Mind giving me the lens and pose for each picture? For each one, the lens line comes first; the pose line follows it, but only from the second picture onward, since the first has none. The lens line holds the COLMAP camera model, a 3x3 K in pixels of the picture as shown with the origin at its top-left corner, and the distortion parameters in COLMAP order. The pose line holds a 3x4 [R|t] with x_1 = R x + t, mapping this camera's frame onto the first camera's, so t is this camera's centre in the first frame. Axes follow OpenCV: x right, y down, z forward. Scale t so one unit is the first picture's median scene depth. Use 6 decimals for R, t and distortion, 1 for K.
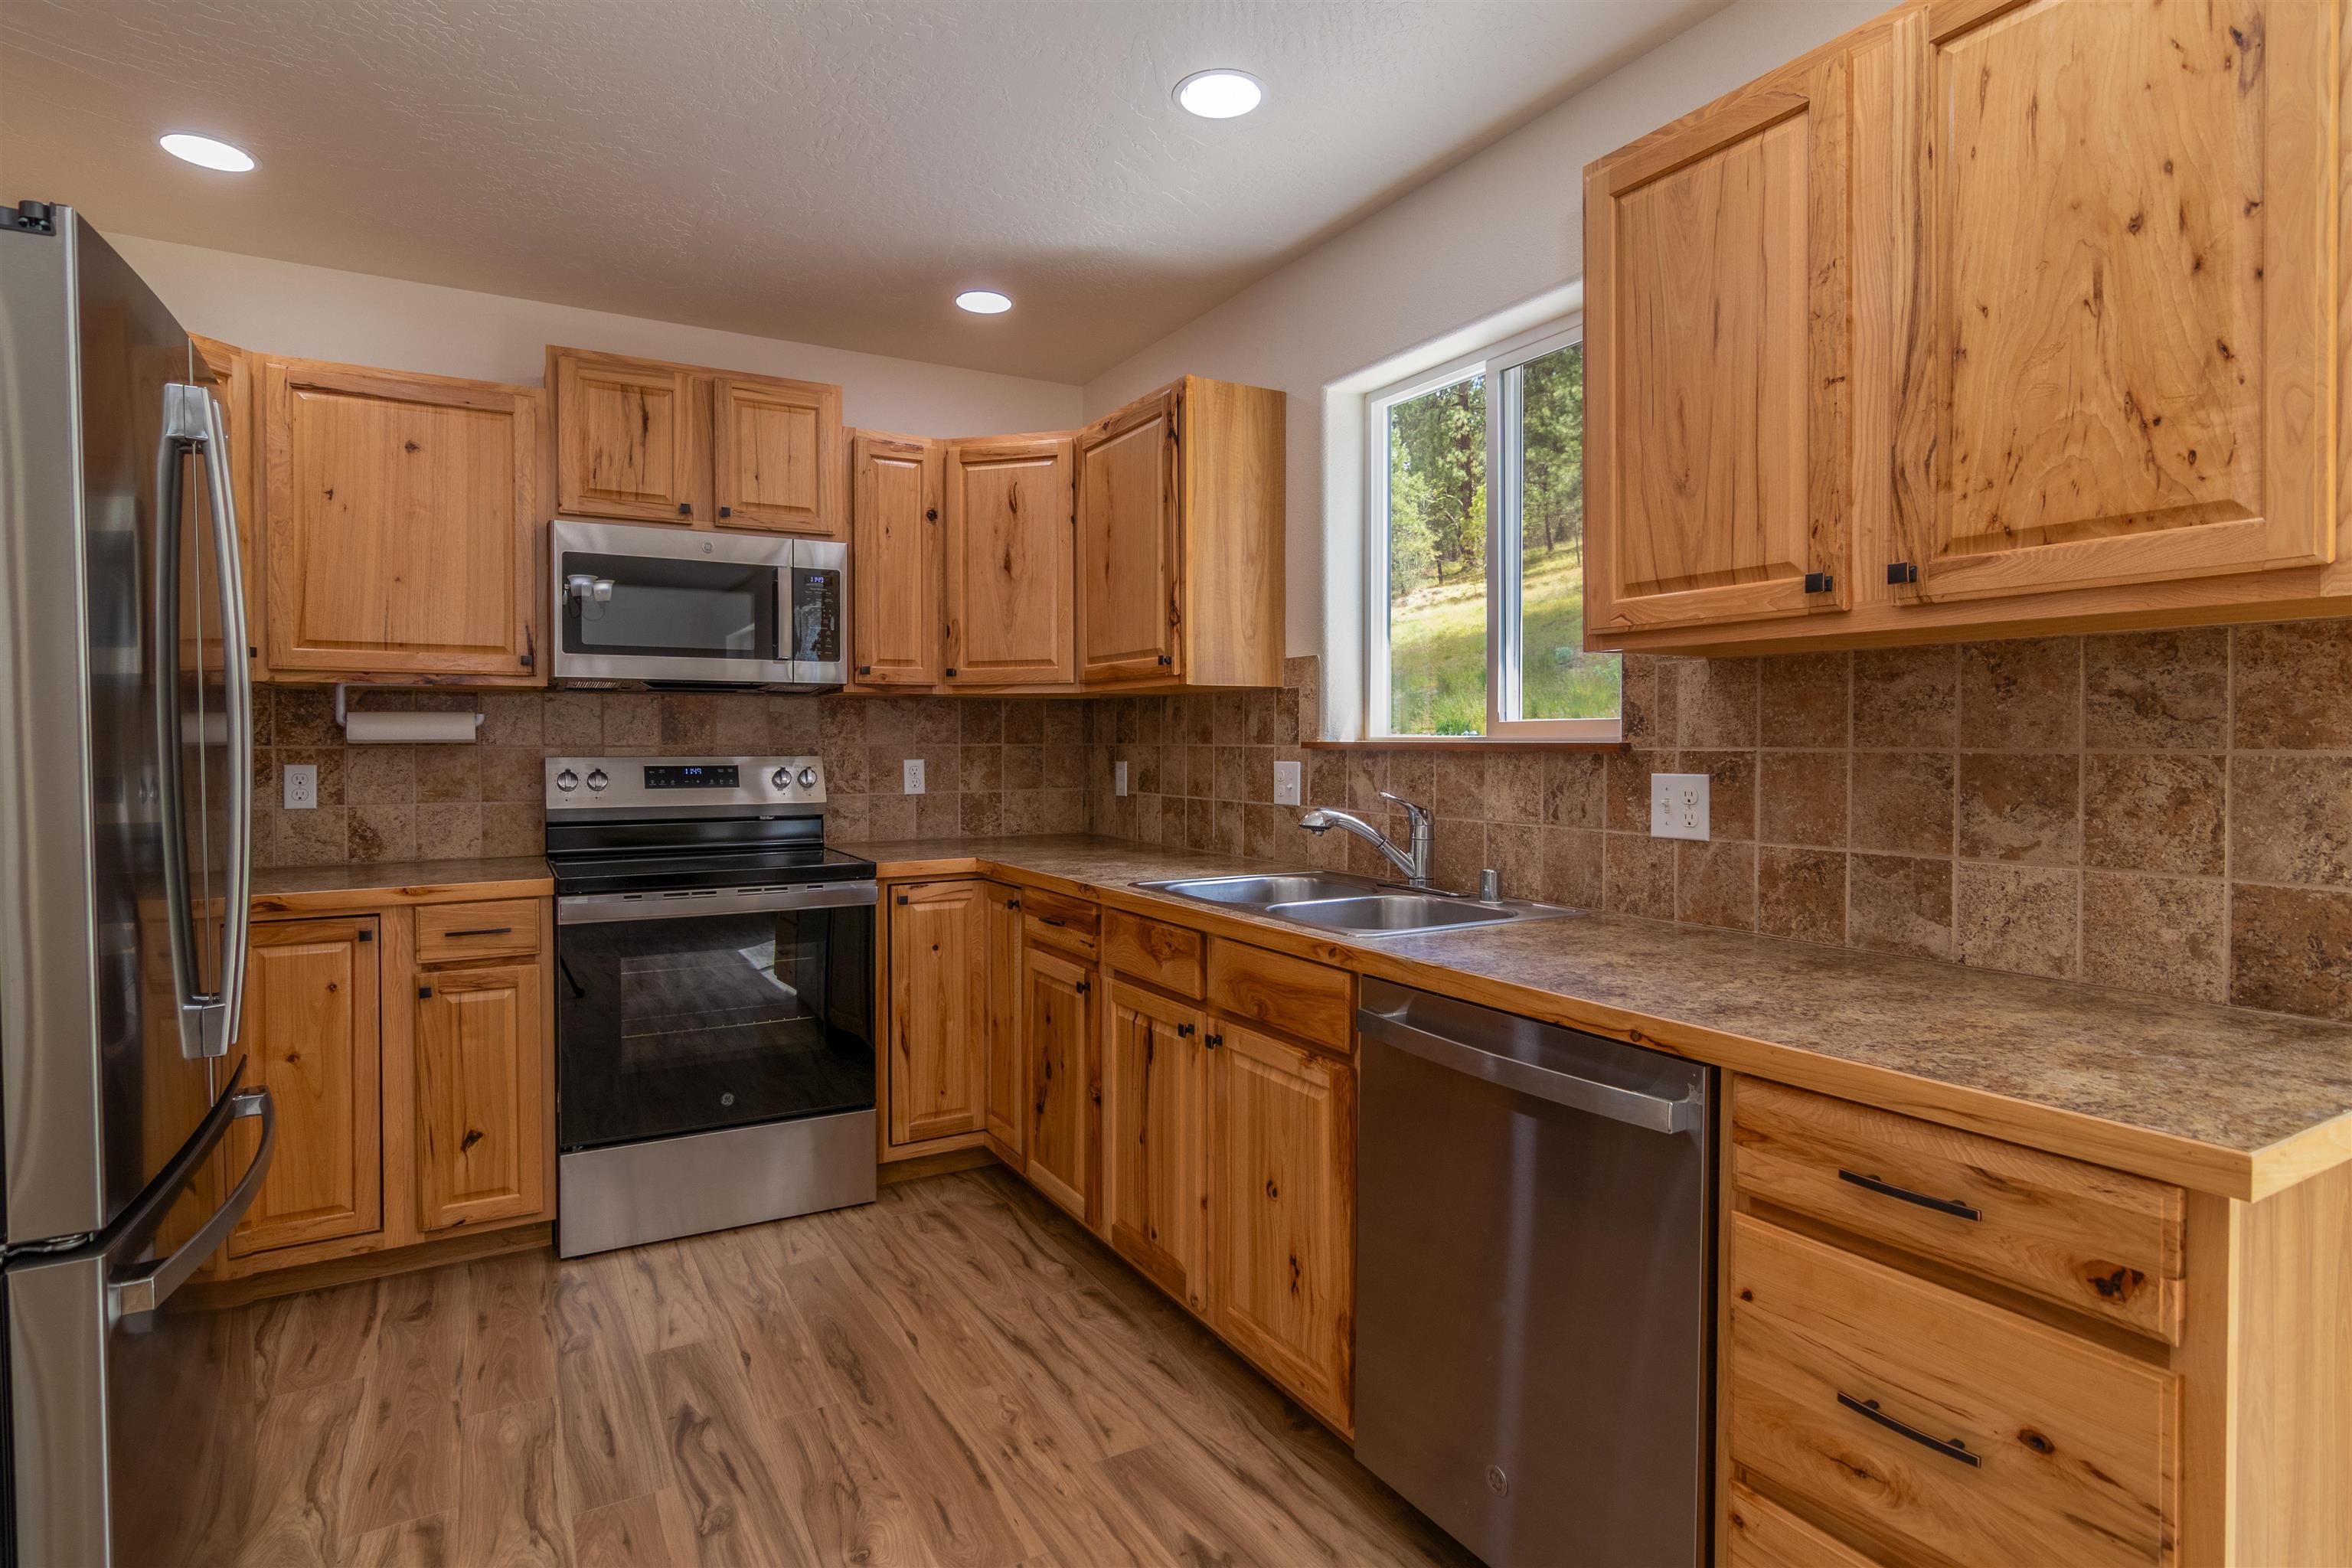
lens RADIAL K [[1195.3, 0, 1151.1], [0, 1195.3, 756.4], [0, 0, 1]] dist [-0.005263, 0.001428]
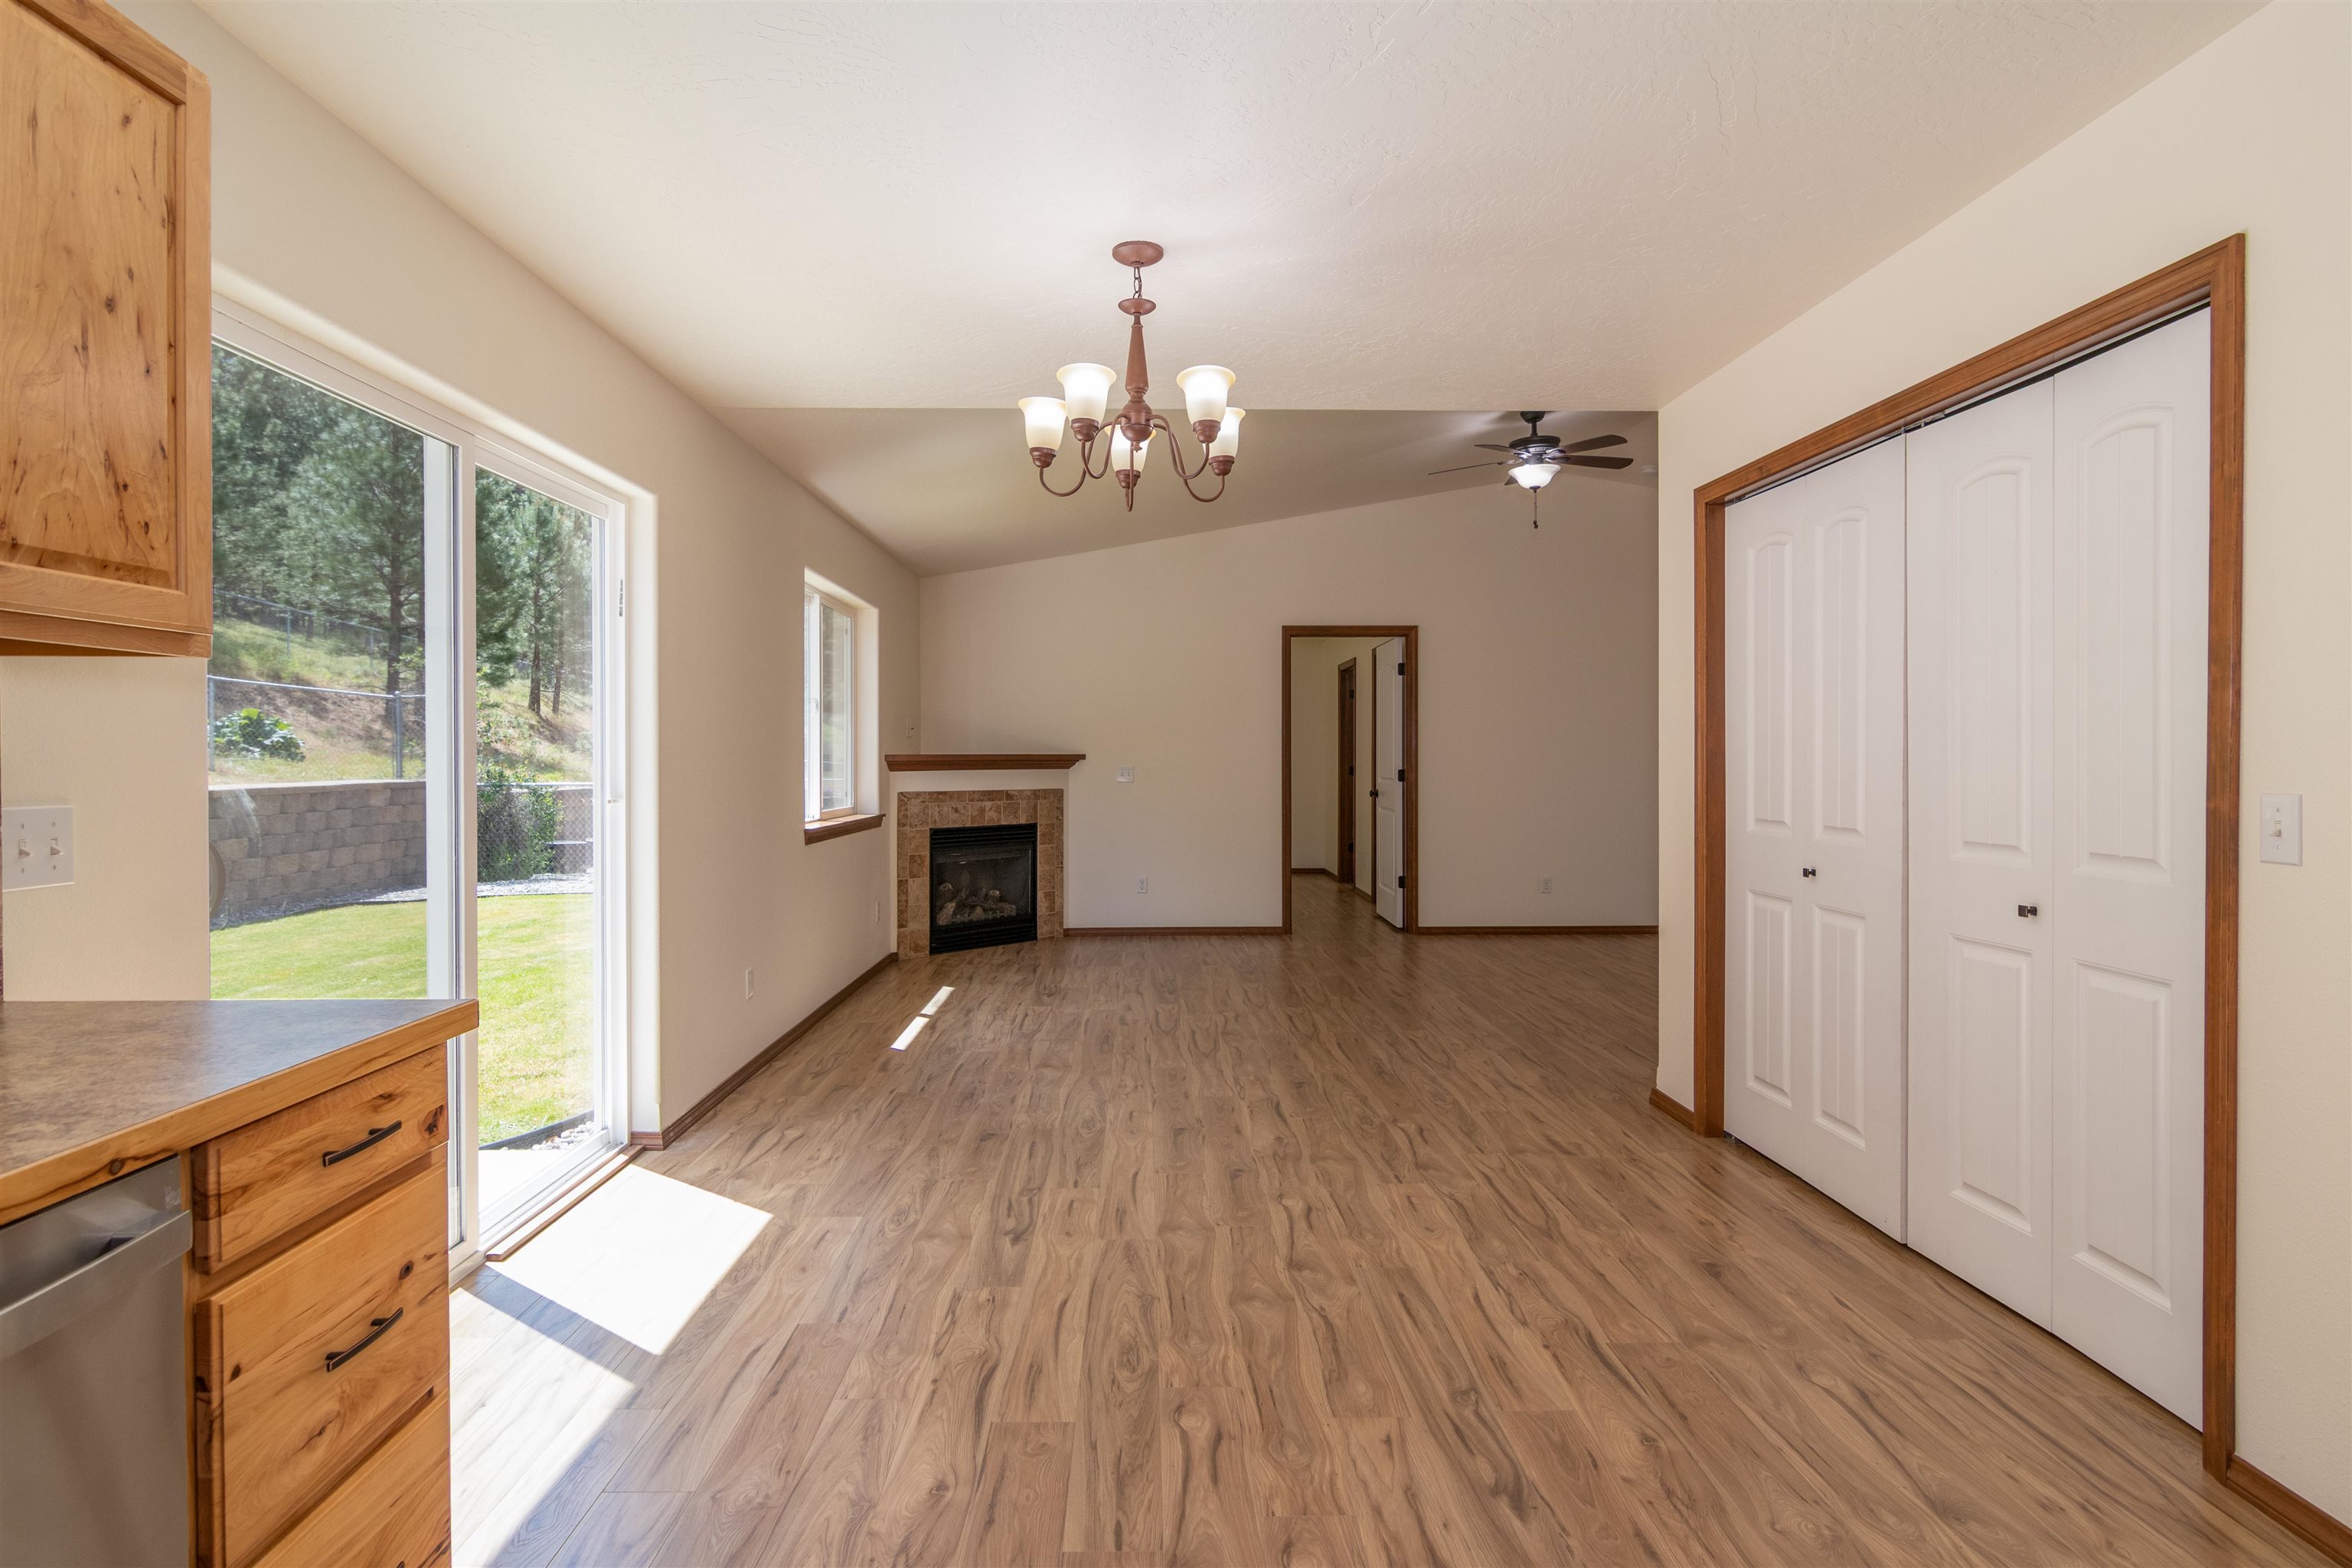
lens RADIAL K [[1195.3, 0, 1177.9], [0, 1195.3, 771.4], [0, 0, 1]] dist [-0.005263, 0.001428]
pose [[-0.888194, -0.002691, 0.459462, -0.231465], [0.009144, 0.999681, 0.023532, -0.009068], [-0.459378, 0.025102, -0.887886, 0.609050]]
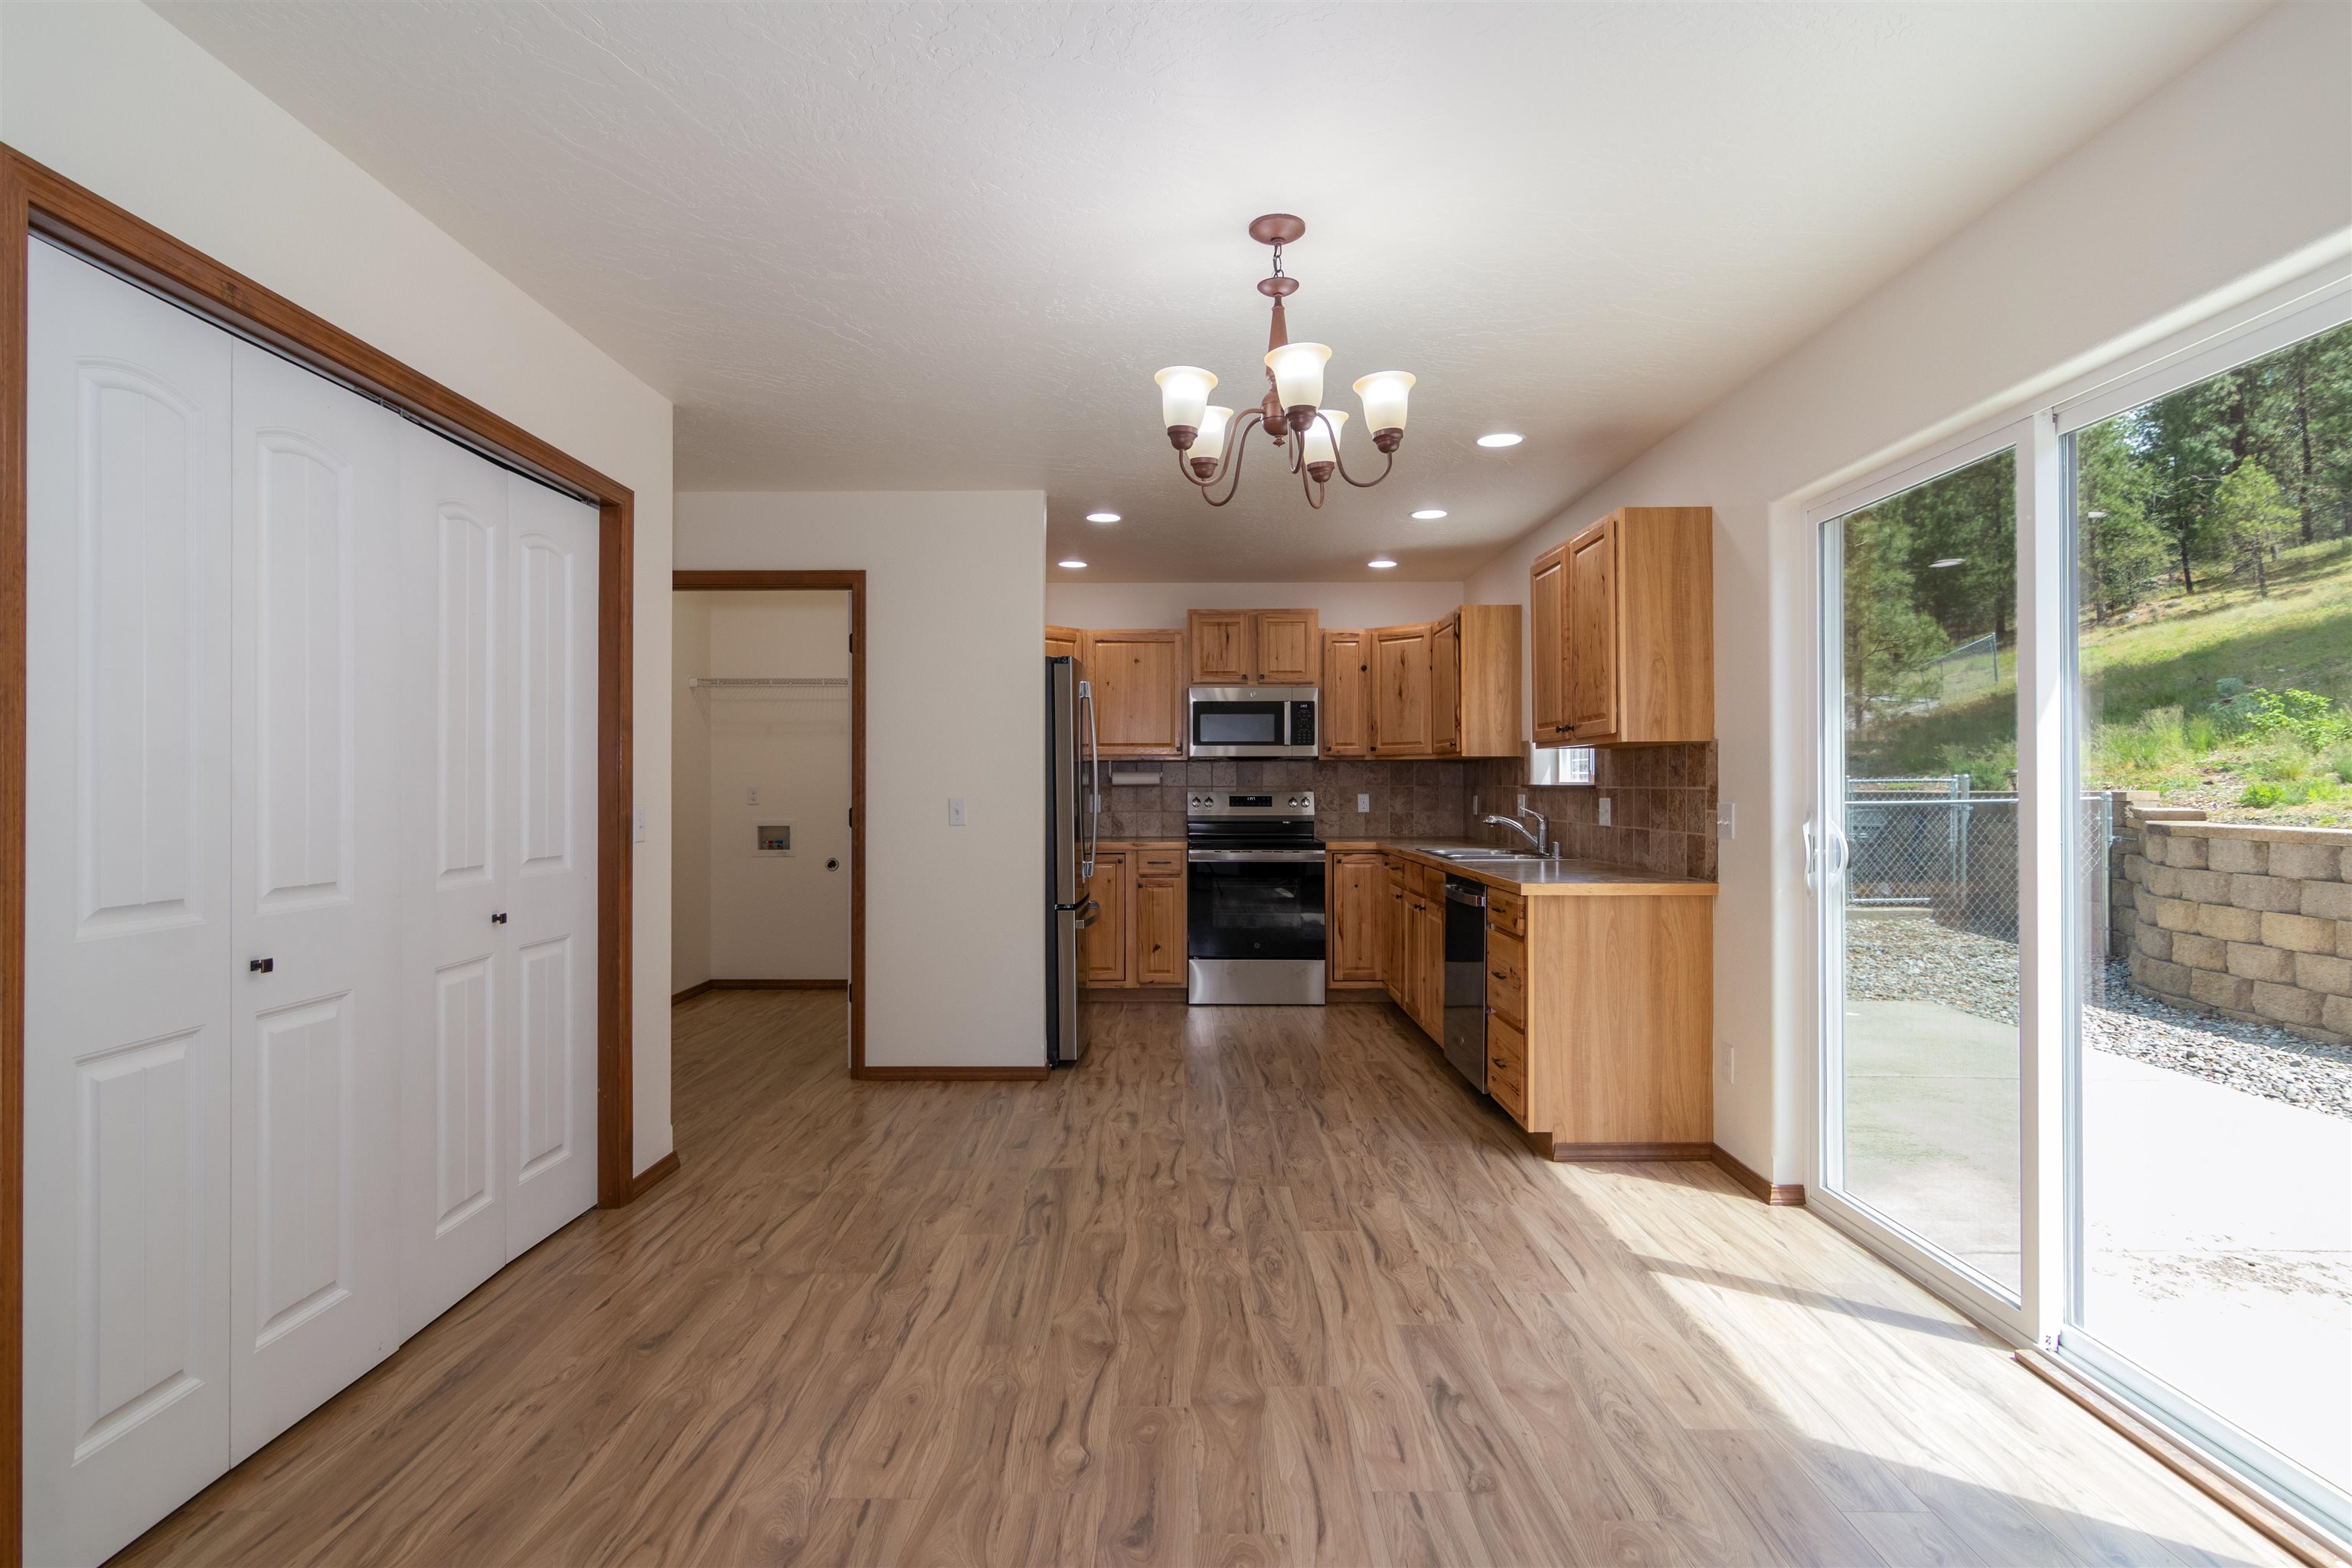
lens RADIAL K [[1195.3, 0, 1174.8], [0, 1195.3, 785.3], [0, 0, 1]] dist [-0.005263, 0.001428]
pose [[0.872925, 0.000411, -0.487854, 0.565279], [-0.006045, 0.999932, -0.009973, 0.011763], [0.487817, 0.011655, 0.872868, -0.964466]]
